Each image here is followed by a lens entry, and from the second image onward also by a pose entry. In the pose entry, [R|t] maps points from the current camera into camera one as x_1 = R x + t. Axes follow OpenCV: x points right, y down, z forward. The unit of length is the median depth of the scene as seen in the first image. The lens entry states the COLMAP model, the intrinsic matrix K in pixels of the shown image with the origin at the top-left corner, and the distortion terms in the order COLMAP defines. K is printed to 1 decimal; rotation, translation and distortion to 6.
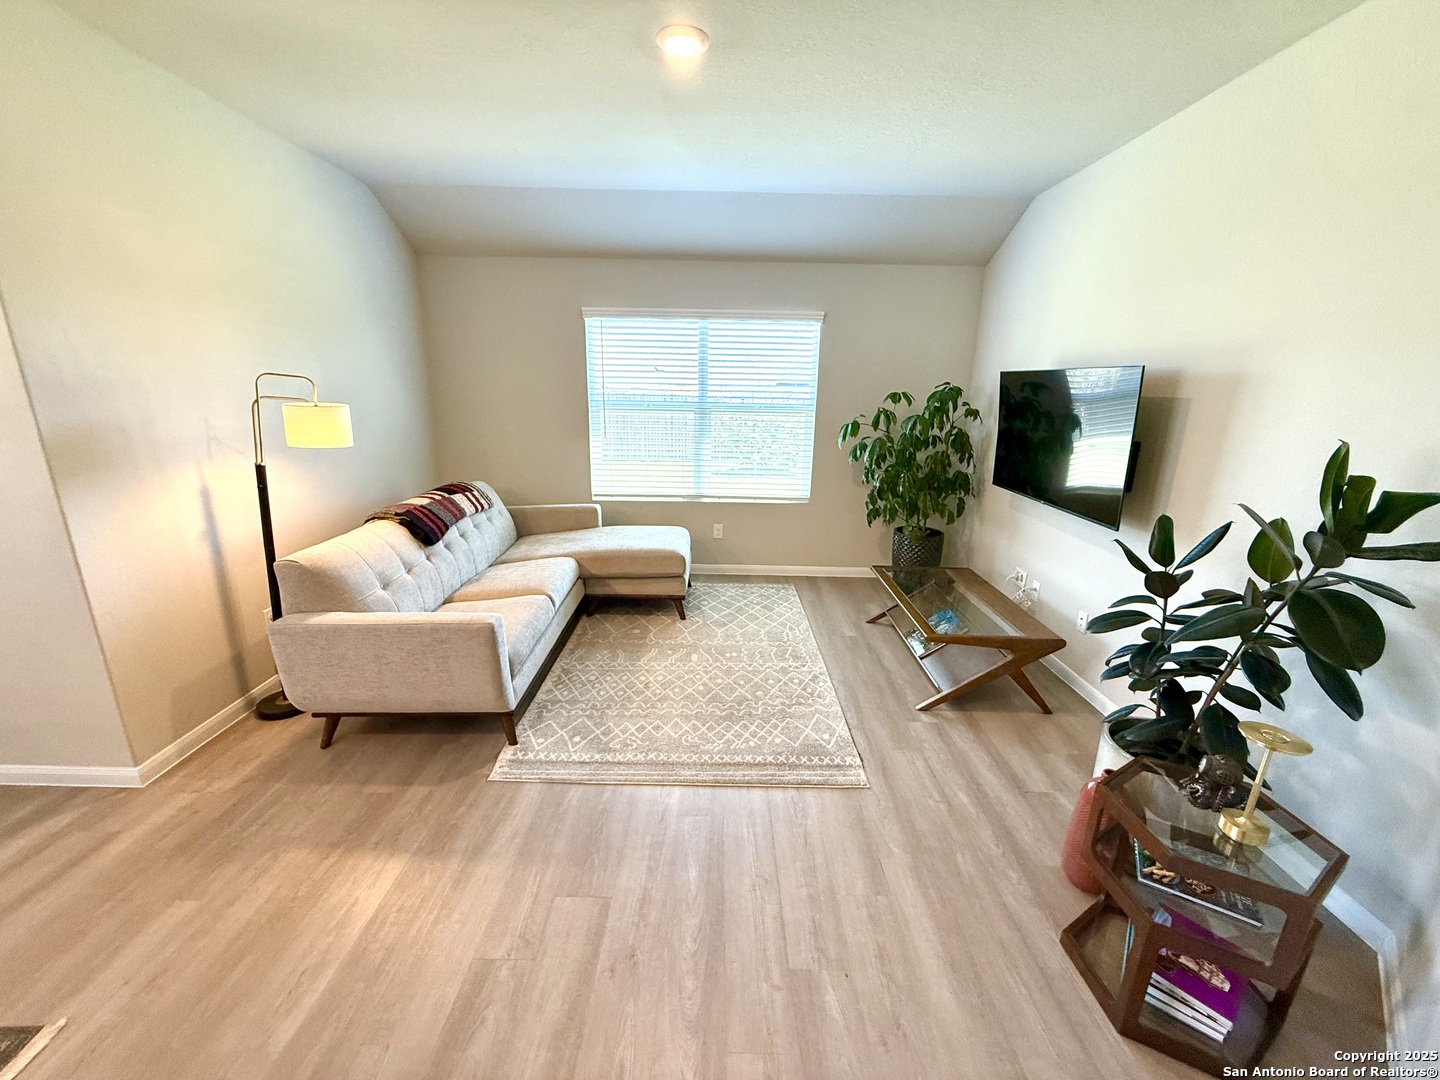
lens RADIAL K [[573.0, 0, 718.6], [0, 573.0, 538.0], [0, 0, 1]] dist [0.000488, -0.000160]
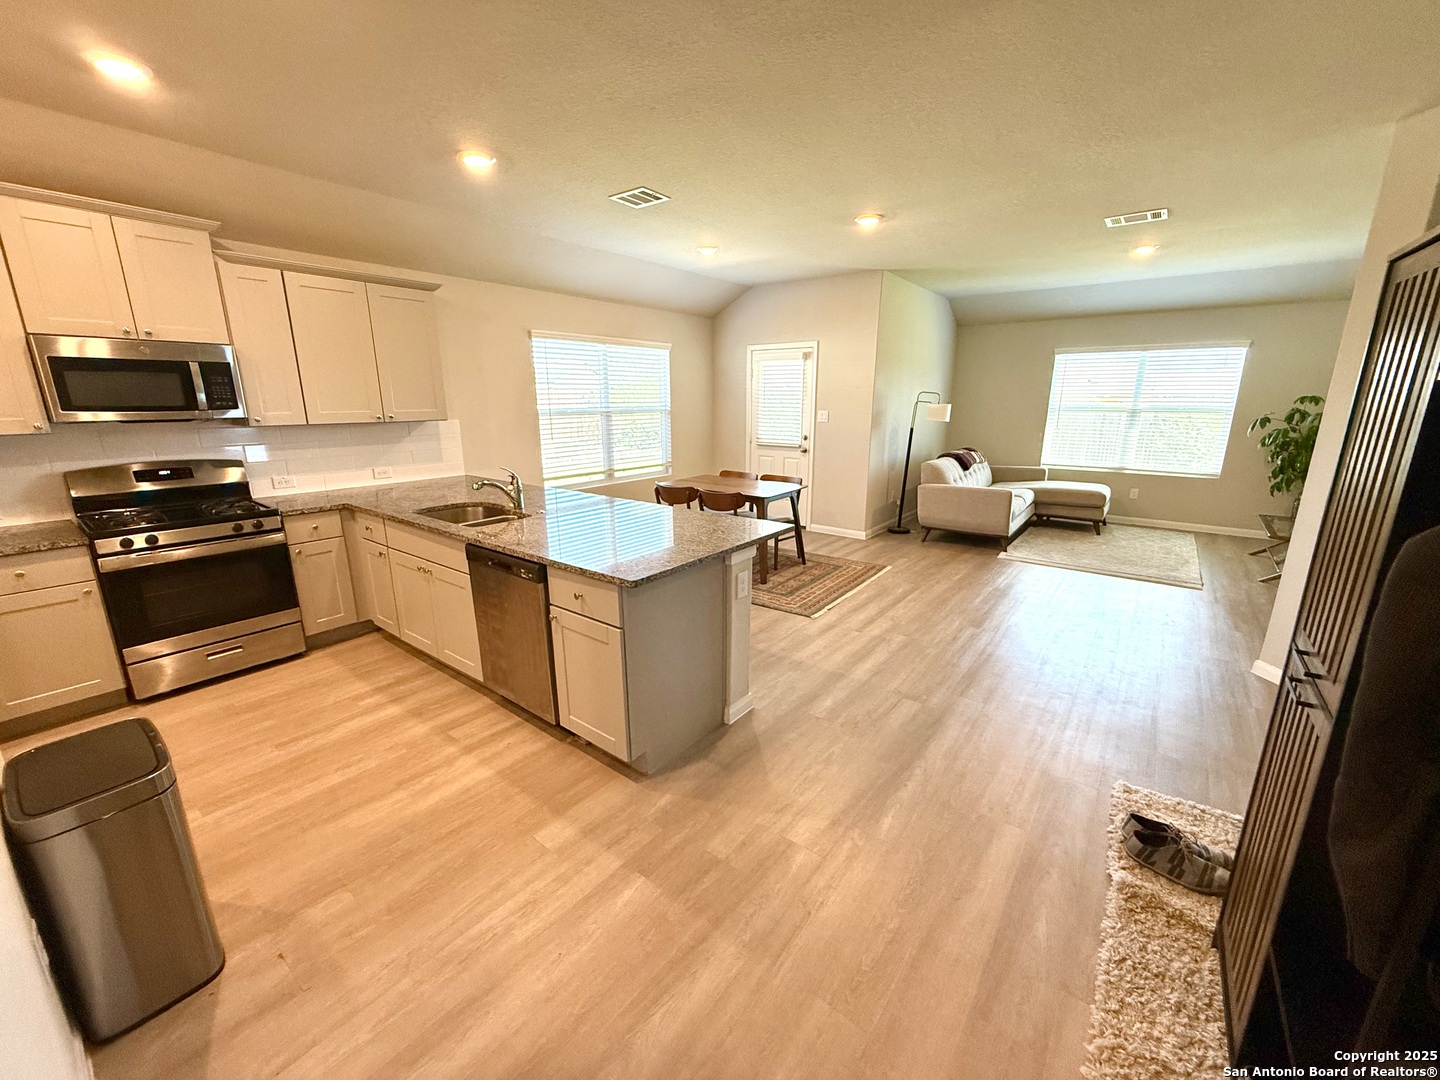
lens RADIAL K [[573.0, 0, 718.5], [0, 573.0, 538.2], [0, 0, 1]] dist [0.000488, -0.000160]
pose [[0.791703, 0.129213, -0.597084, 0.074628], [-0.144279, 0.989275, 0.022778, 0.345454], [0.593624, 0.068113, 0.801855, -1.242467]]
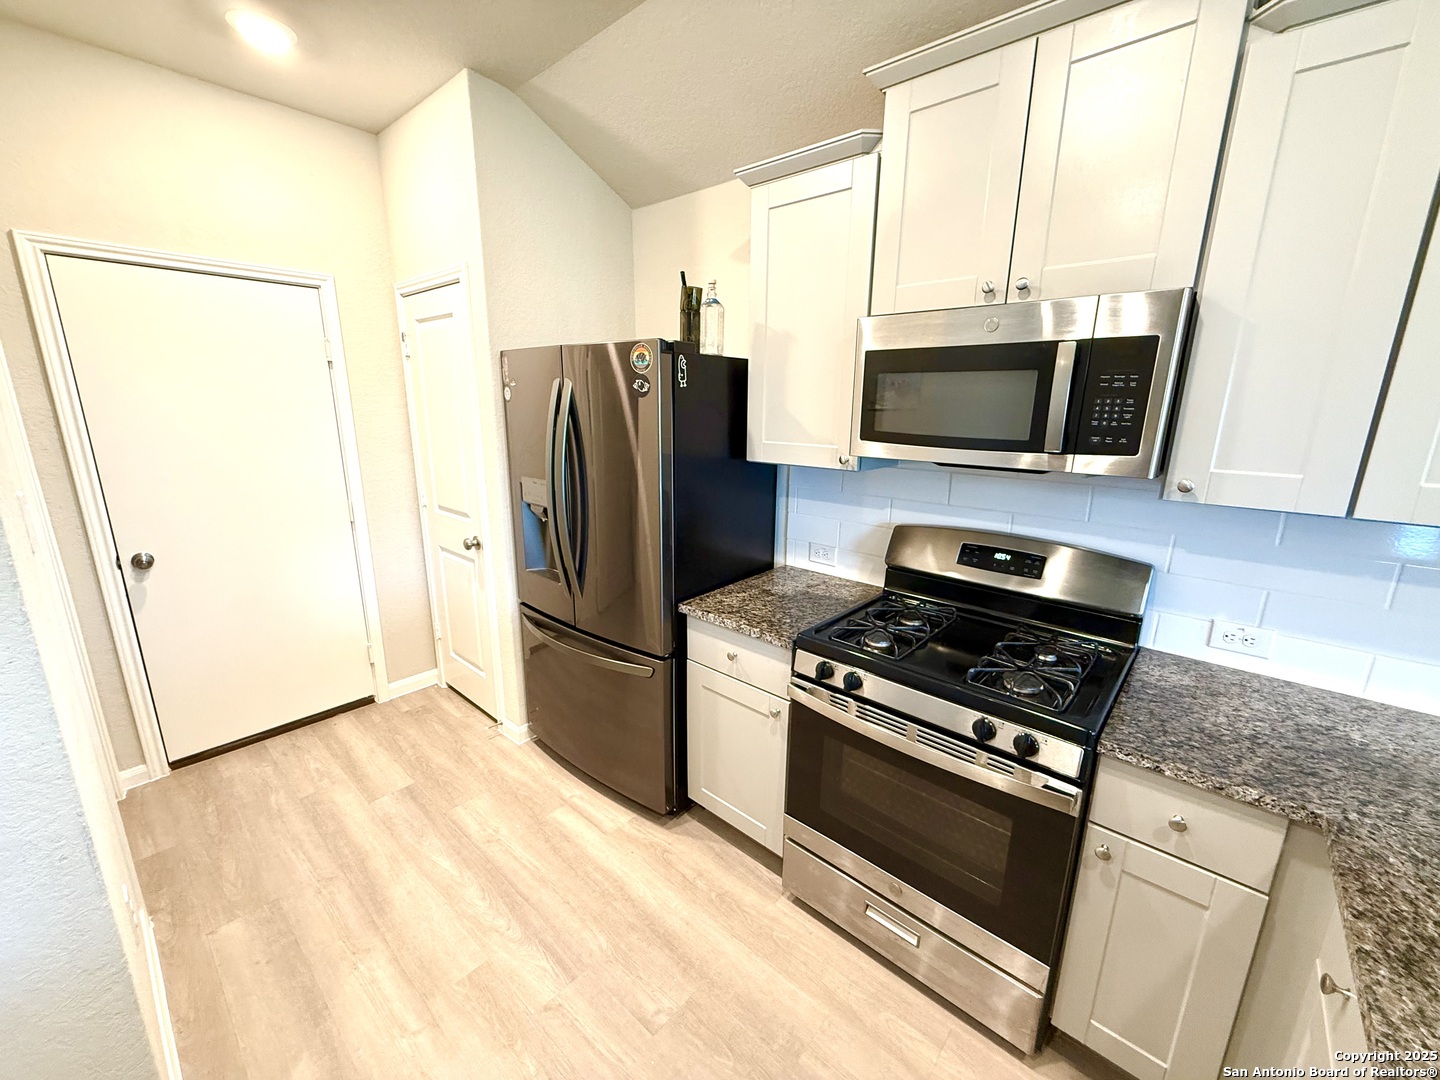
lens RADIAL K [[573.0, 0, 717.6], [0, 573.0, 539.4], [0, 0, 1]] dist [0.000488, -0.000160]
pose [[-0.660792, 0.148941, -0.735643, -0.785725], [-0.218304, 0.899603, 0.378229, 0.224287], [0.718121, 0.410525, -0.561936, -0.892944]]
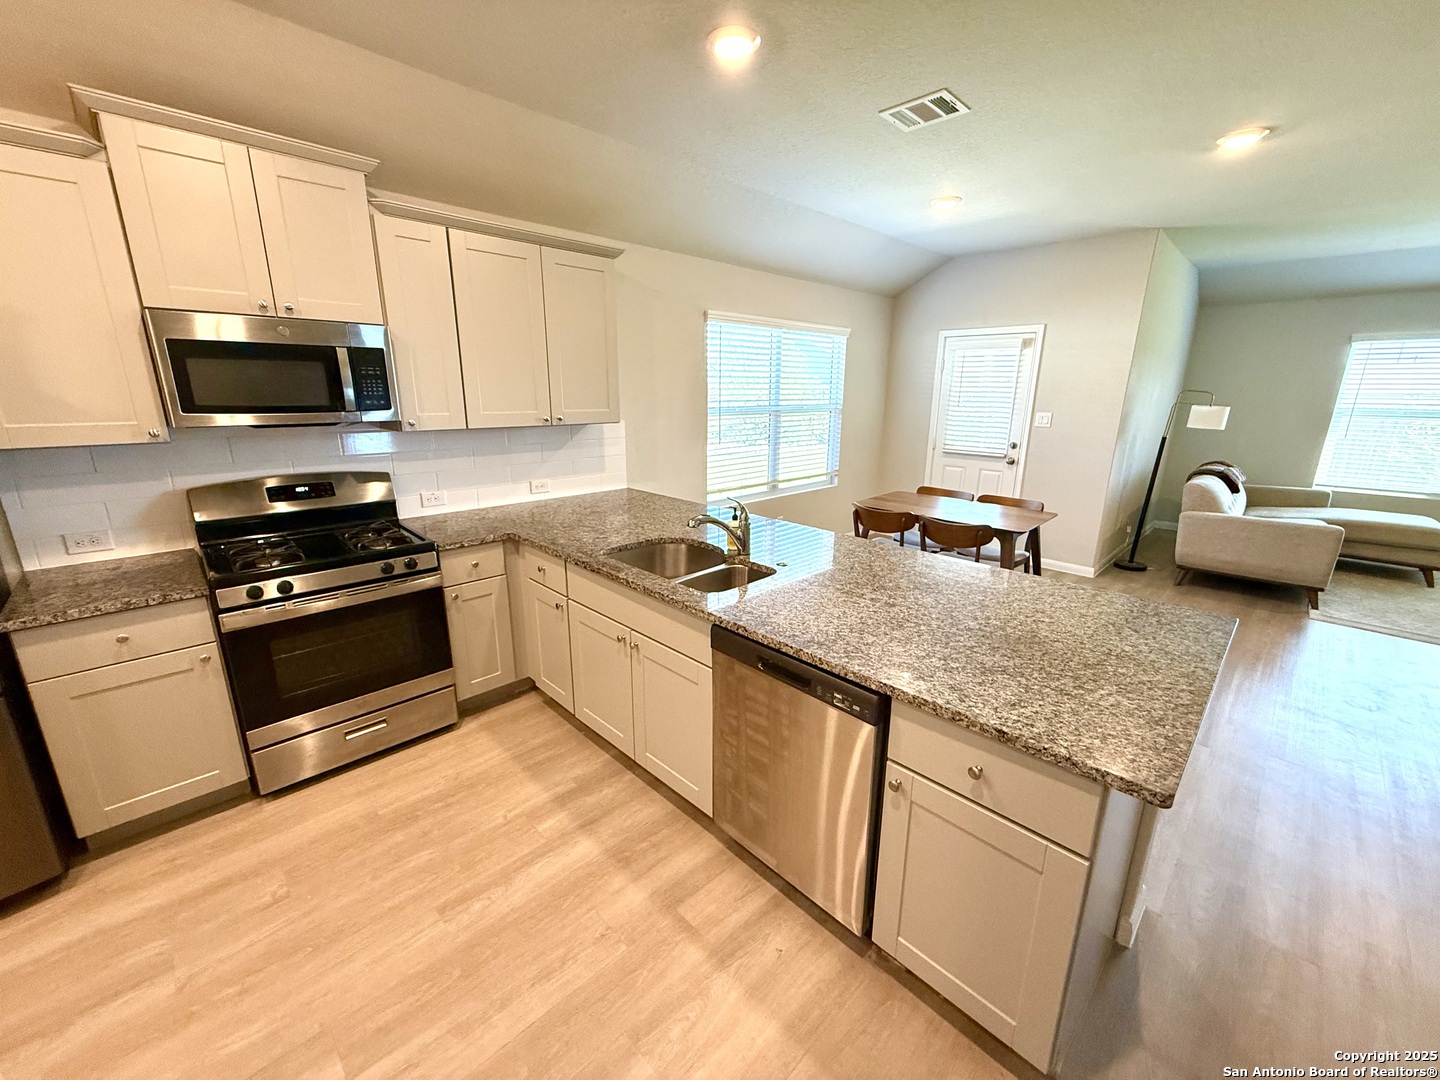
lens RADIAL K [[573.0, 0, 718.2], [0, 573.0, 538.1], [0, 0, 1]] dist [0.000488, -0.000160]
pose [[0.700541, 0.169860, -0.693102, -0.378410], [-0.181075, 0.981782, 0.057589, 0.309307], [0.690256, 0.085160, 0.718536, -1.183101]]
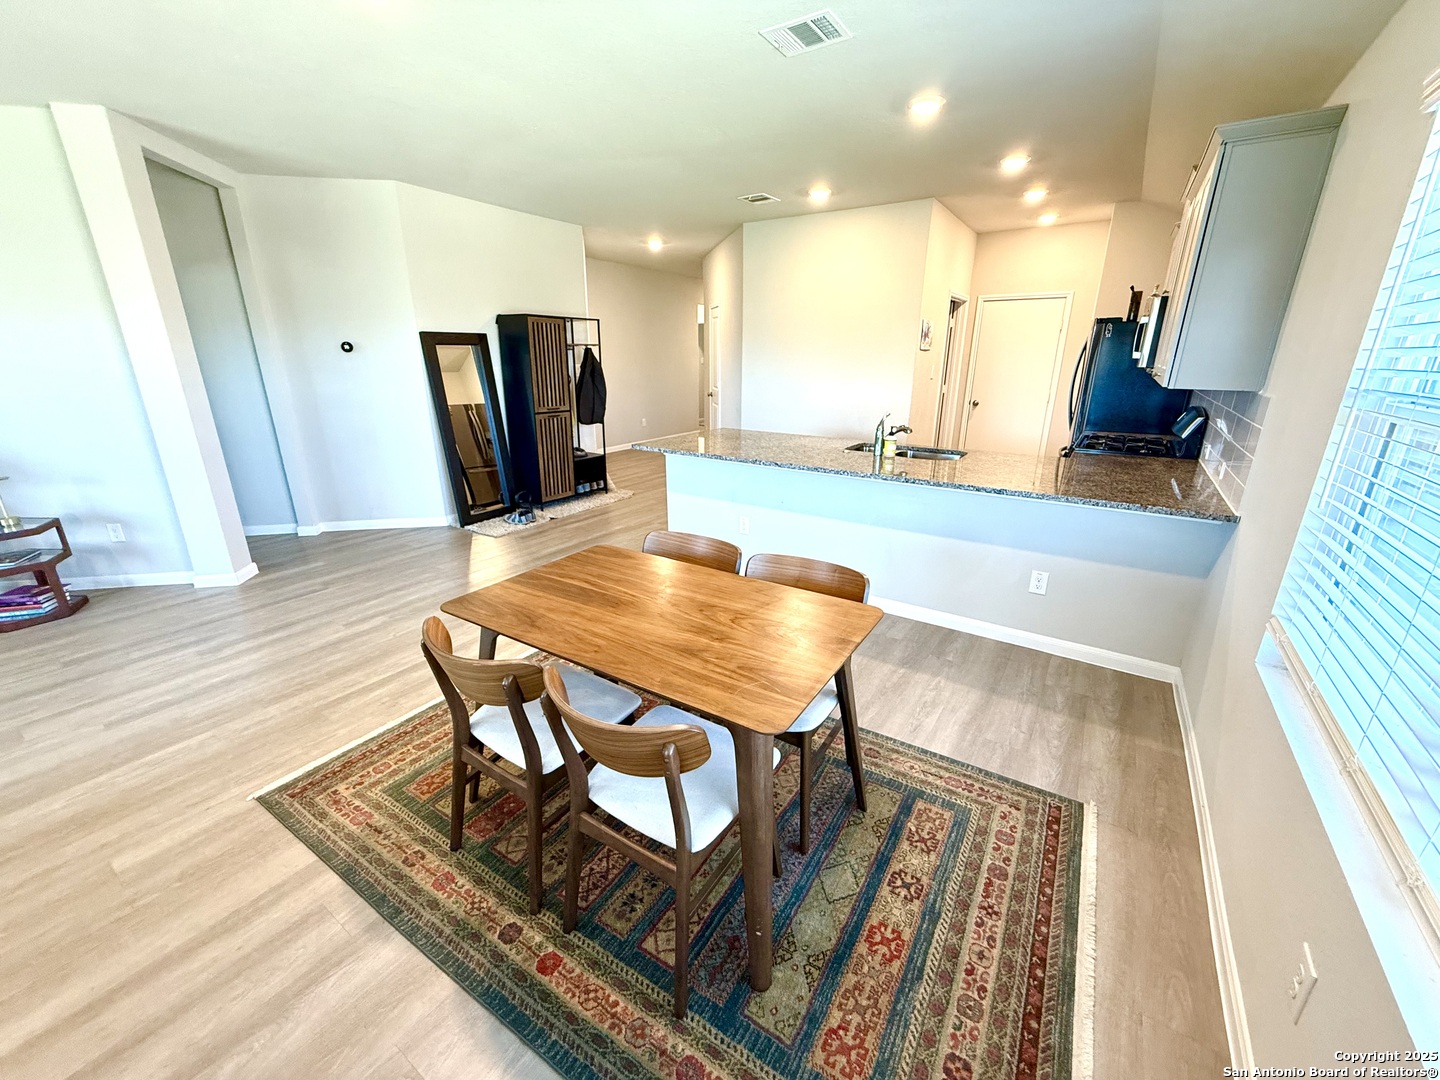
lens RADIAL K [[573.0, 0, 720.2], [0, 573.0, 540.3], [0, 0, 1]] dist [0.000488, -0.000160]
pose [[-0.830724, -0.193983, 0.521793, -1.276704], [0.128016, 0.845634, 0.518184, -0.132639], [-0.541765, 0.497266, -0.677656, 0.468916]]
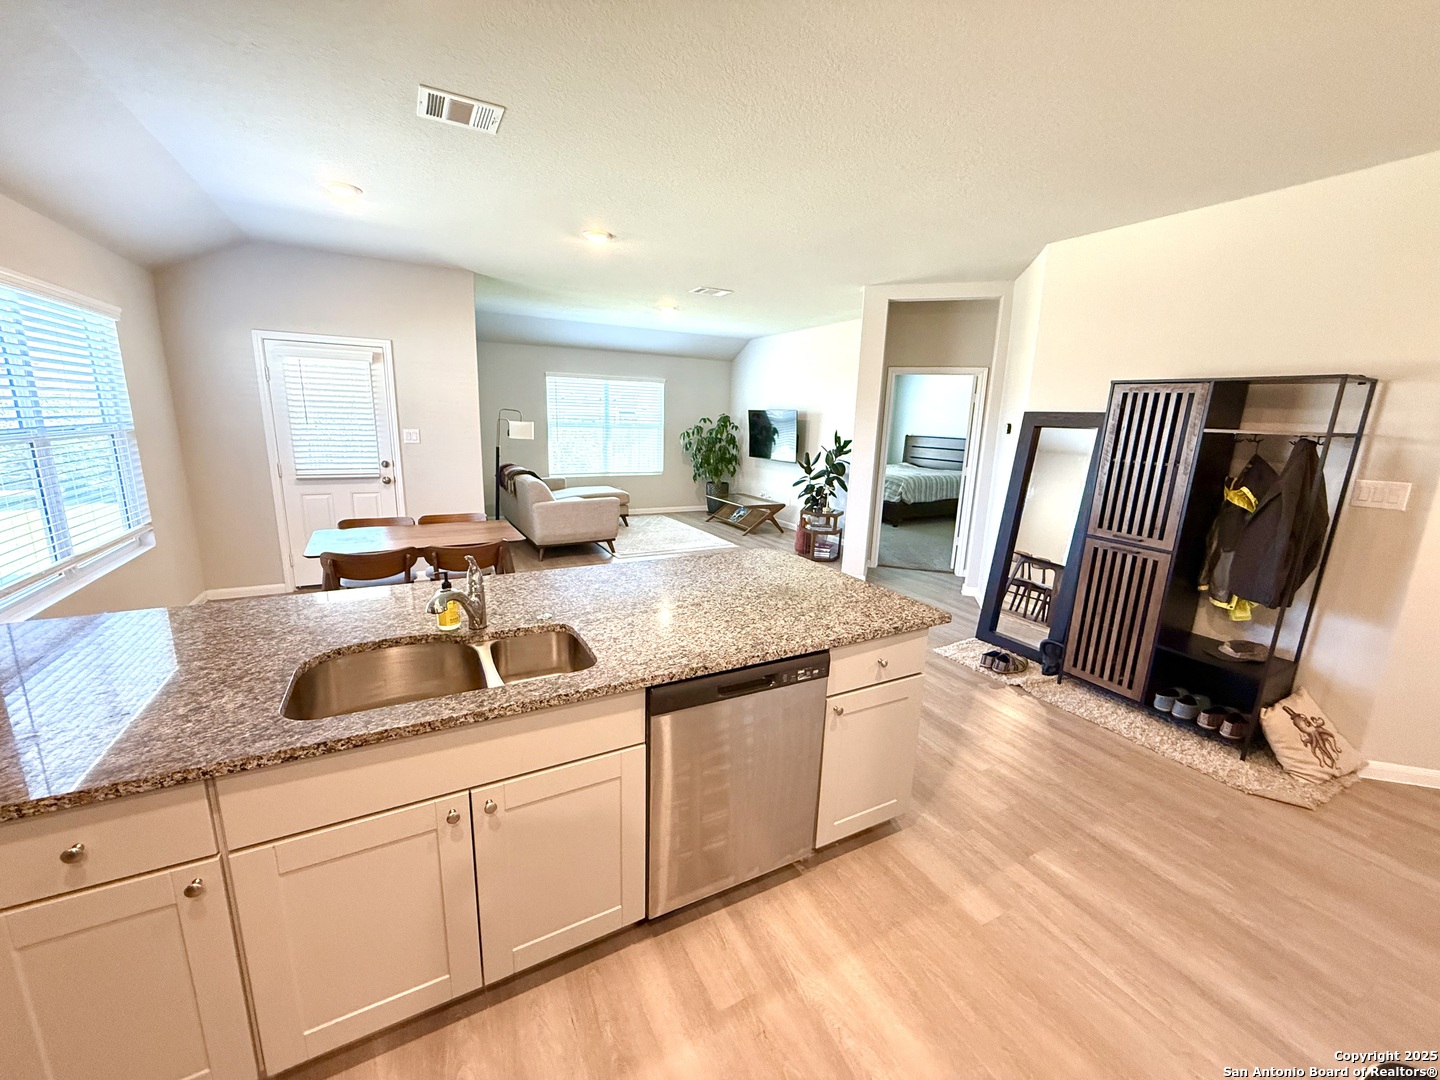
lens RADIAL K [[573.0, 0, 717.7], [0, 573.0, 538.0], [0, 0, 1]] dist [0.000488, -0.000160]
pose [[0.878503, -0.093145, 0.468569, -0.949949], [0.112309, 0.993588, -0.013052, 0.313392], [-0.464349, 0.064091, 0.883330, -1.234323]]
